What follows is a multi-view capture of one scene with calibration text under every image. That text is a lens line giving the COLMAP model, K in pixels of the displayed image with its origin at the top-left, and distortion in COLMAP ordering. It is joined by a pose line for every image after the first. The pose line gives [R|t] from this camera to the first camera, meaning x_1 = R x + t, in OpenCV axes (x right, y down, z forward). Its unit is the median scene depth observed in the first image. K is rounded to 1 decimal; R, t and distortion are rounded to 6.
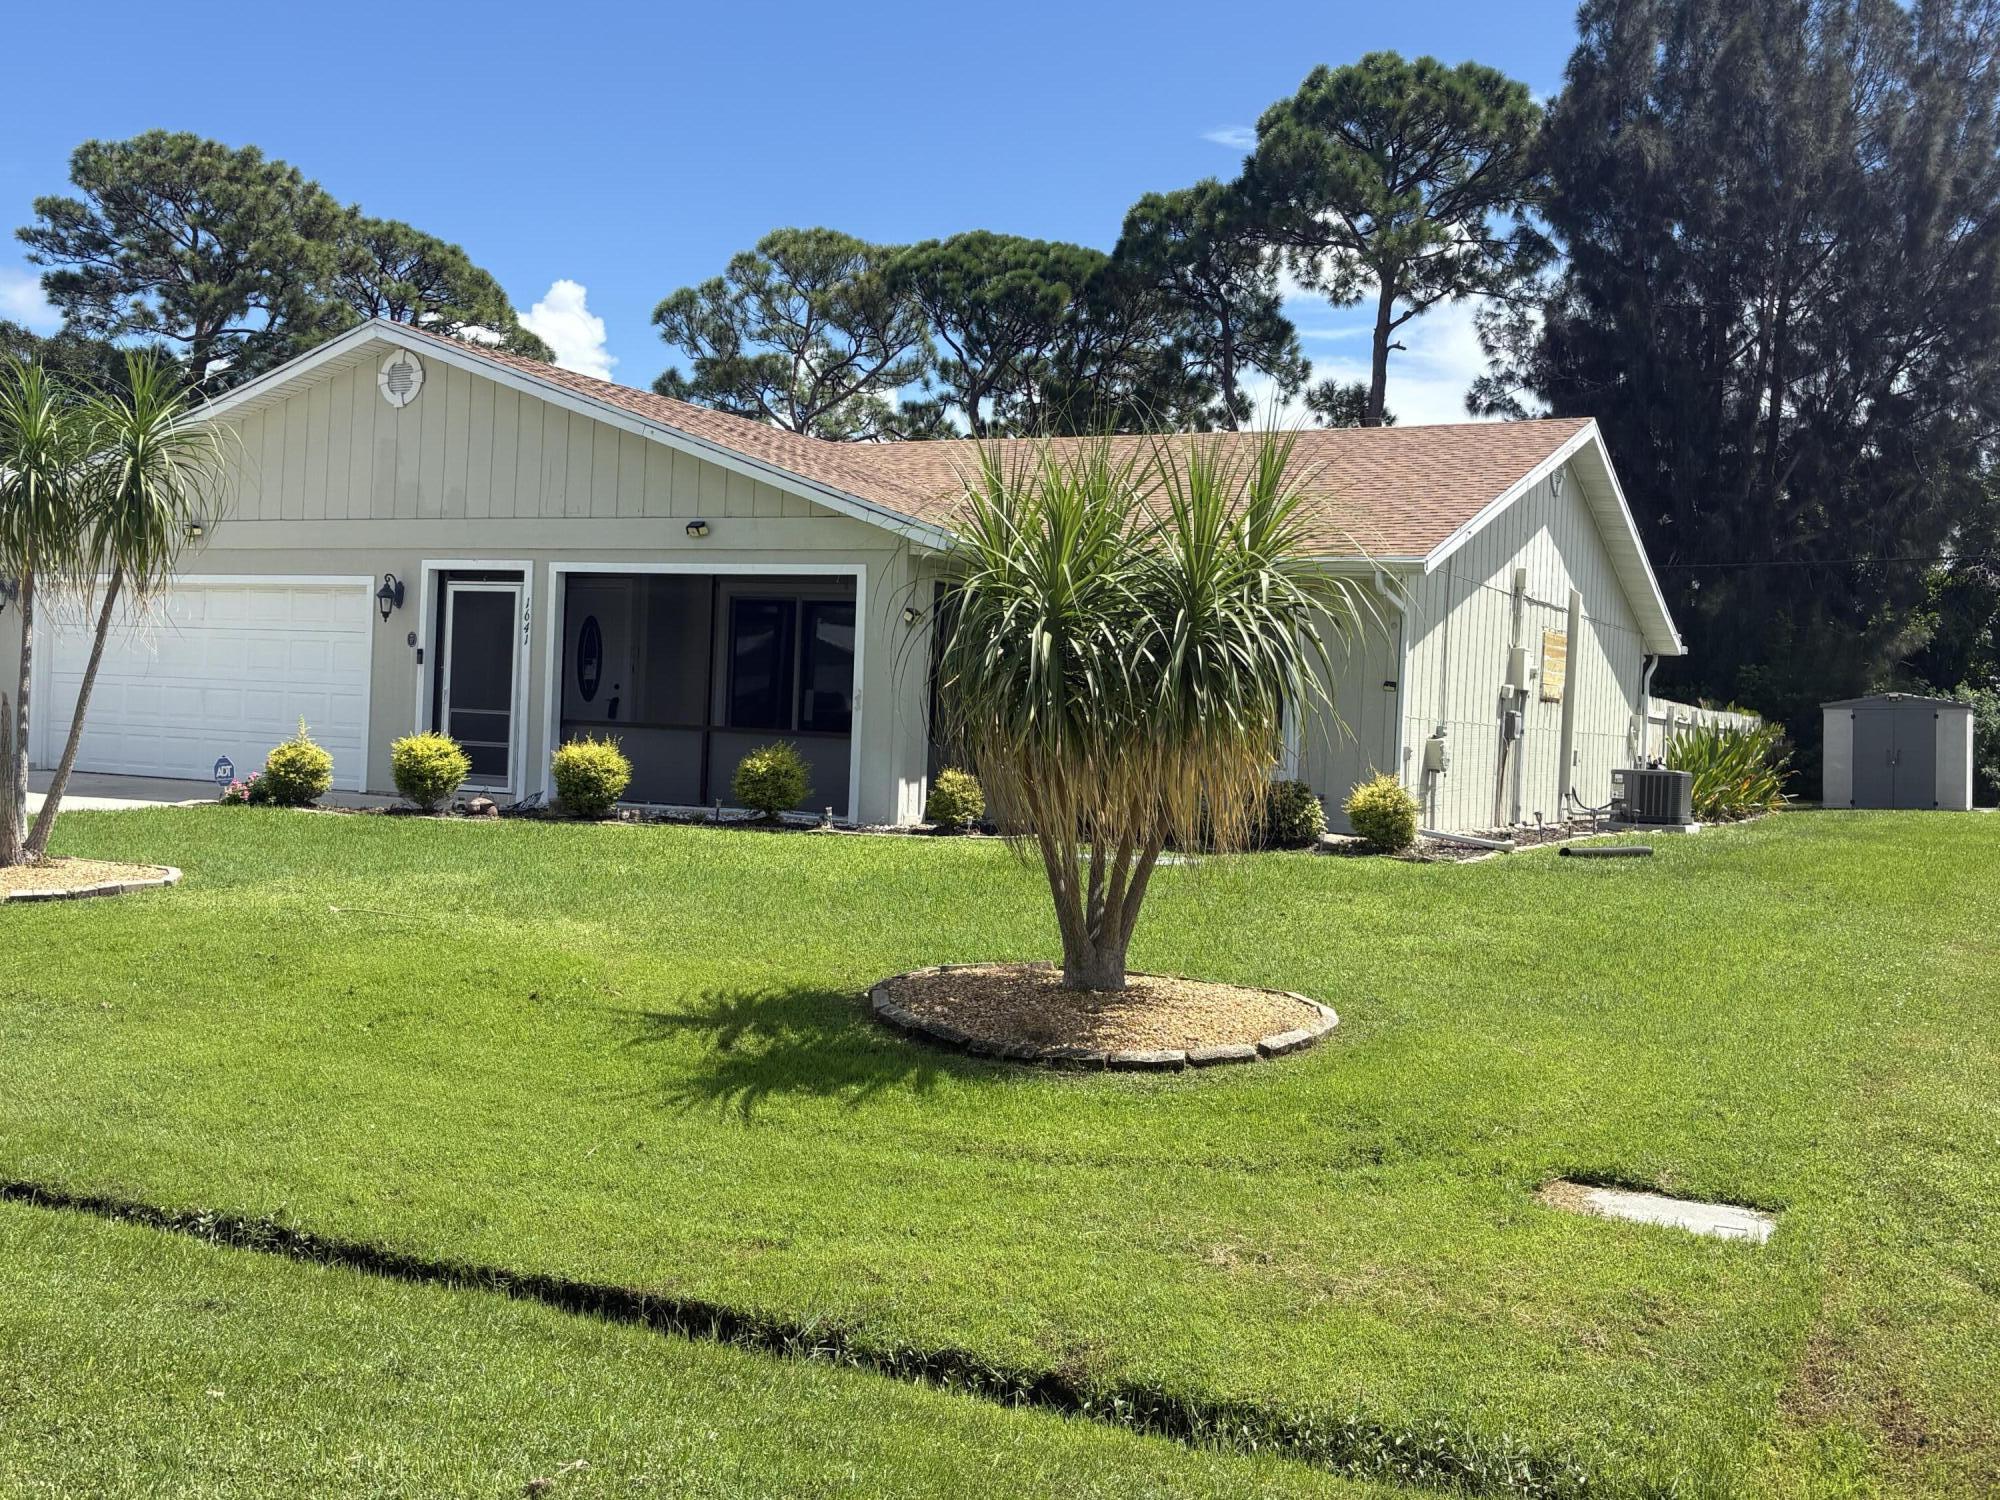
lens RADIAL K [[2105.1, 0, 995.6], [0, 2105.1, 768.6], [0, 0, 1]] dist [0.036789, 0.000000]
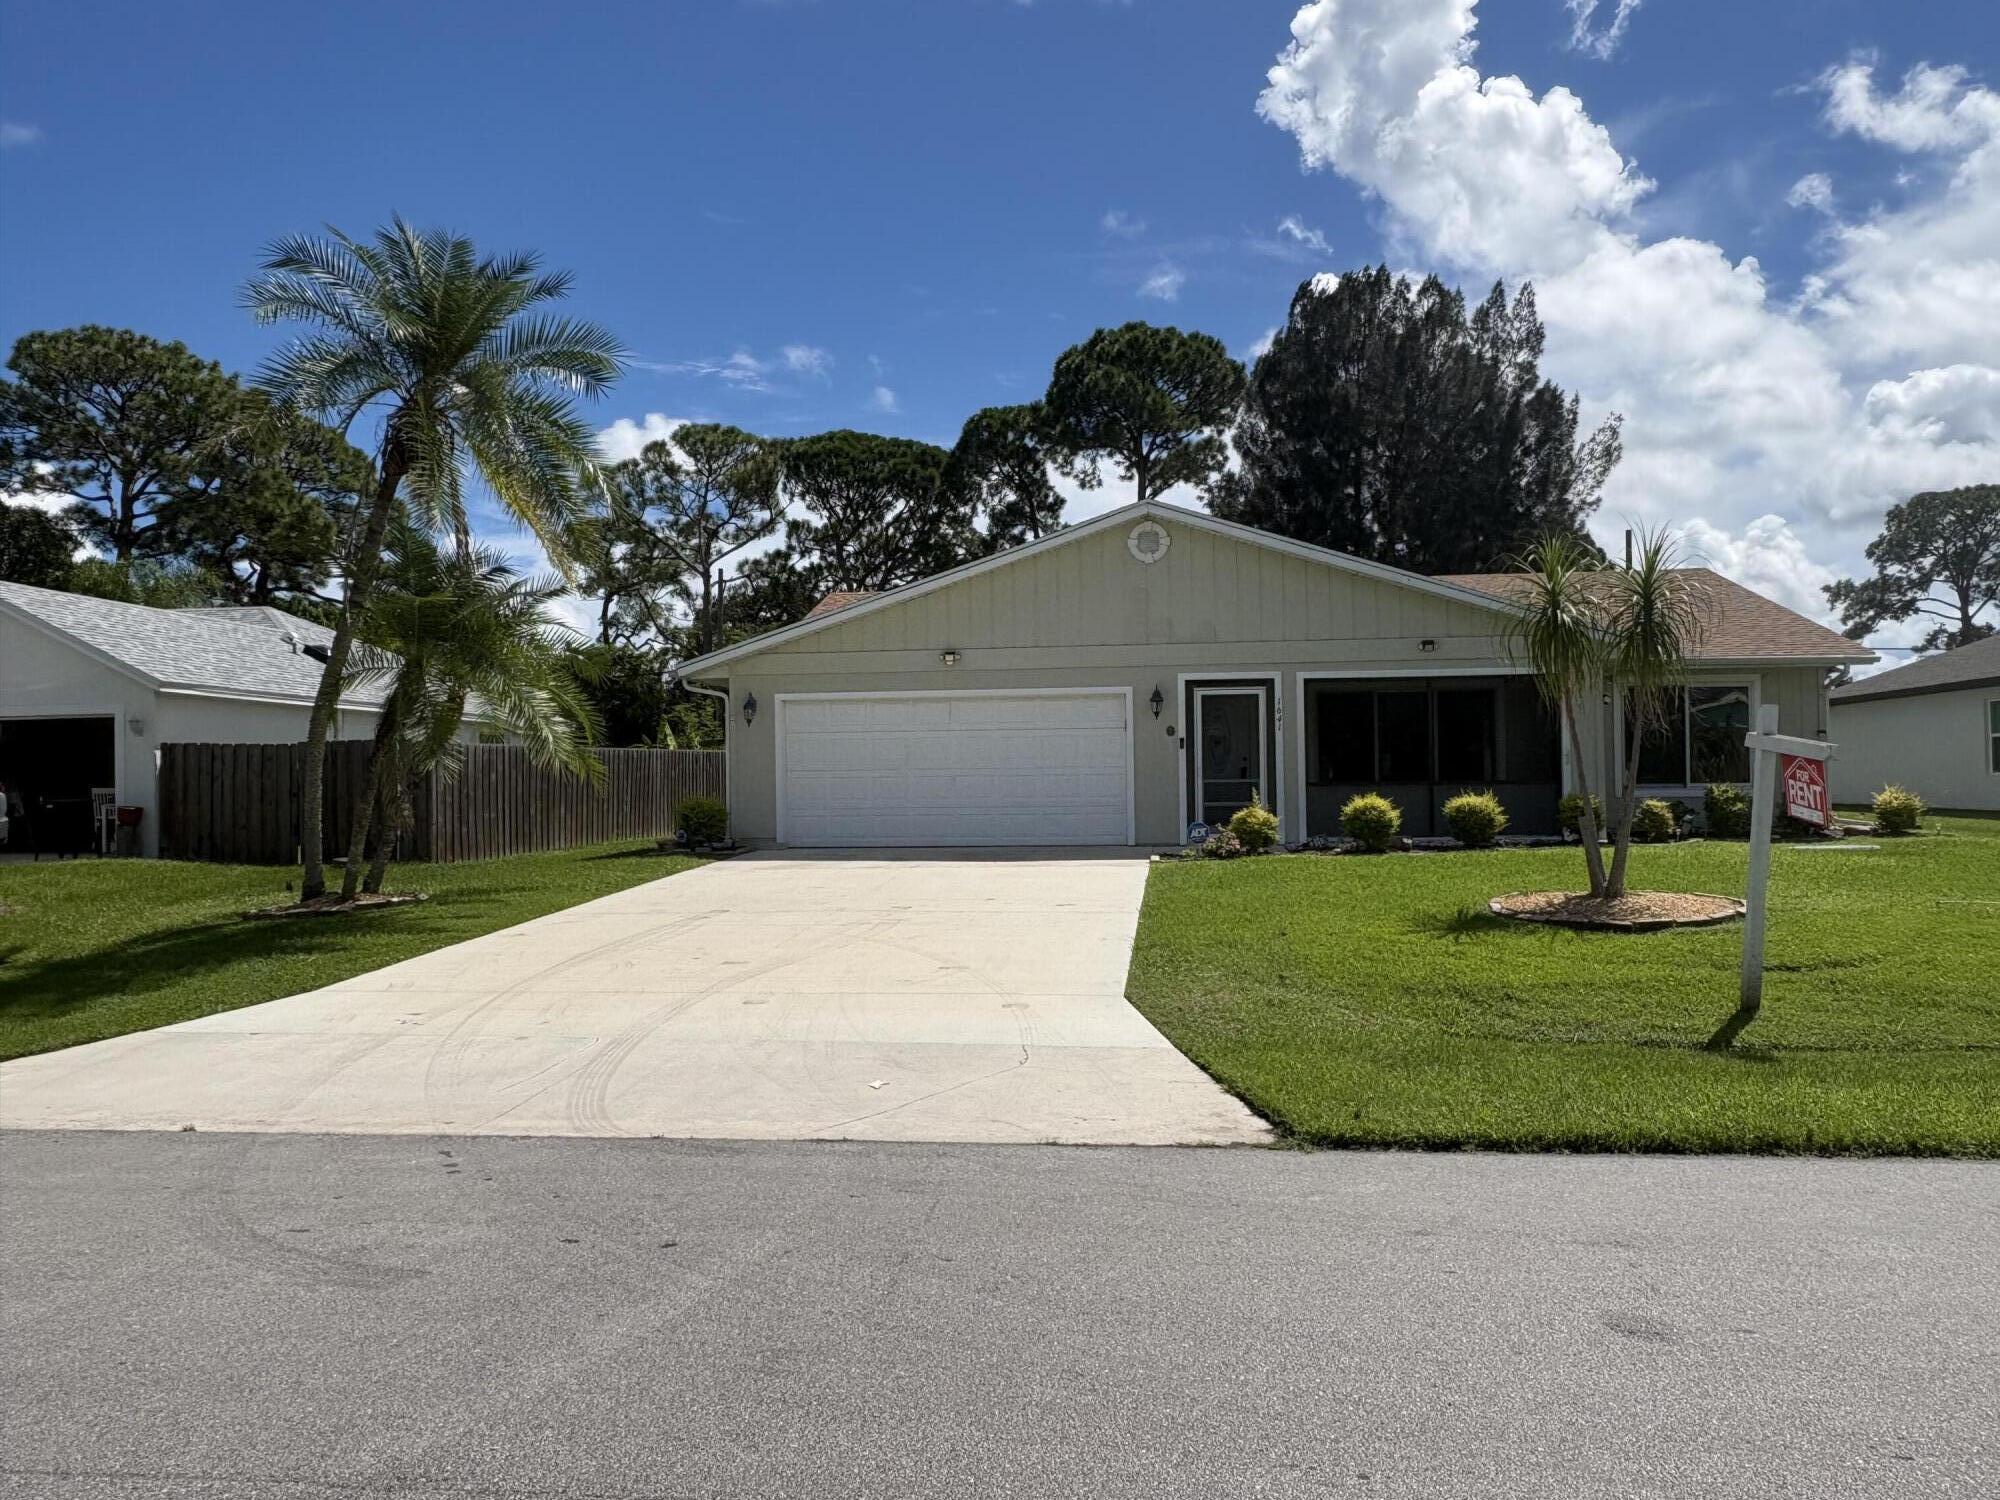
lens RADIAL K [[1519.3, 0, 1000.4], [0, 1519.3, 733.1], [0, 0, 1]] dist [0.032646, 0.011252]
pose [[0.935872, -0.041330, 0.349909, -0.727893], [0.059645, 0.997347, -0.041724, -0.025554], [-0.347256, 0.059919, 0.935854, 0.115844]]
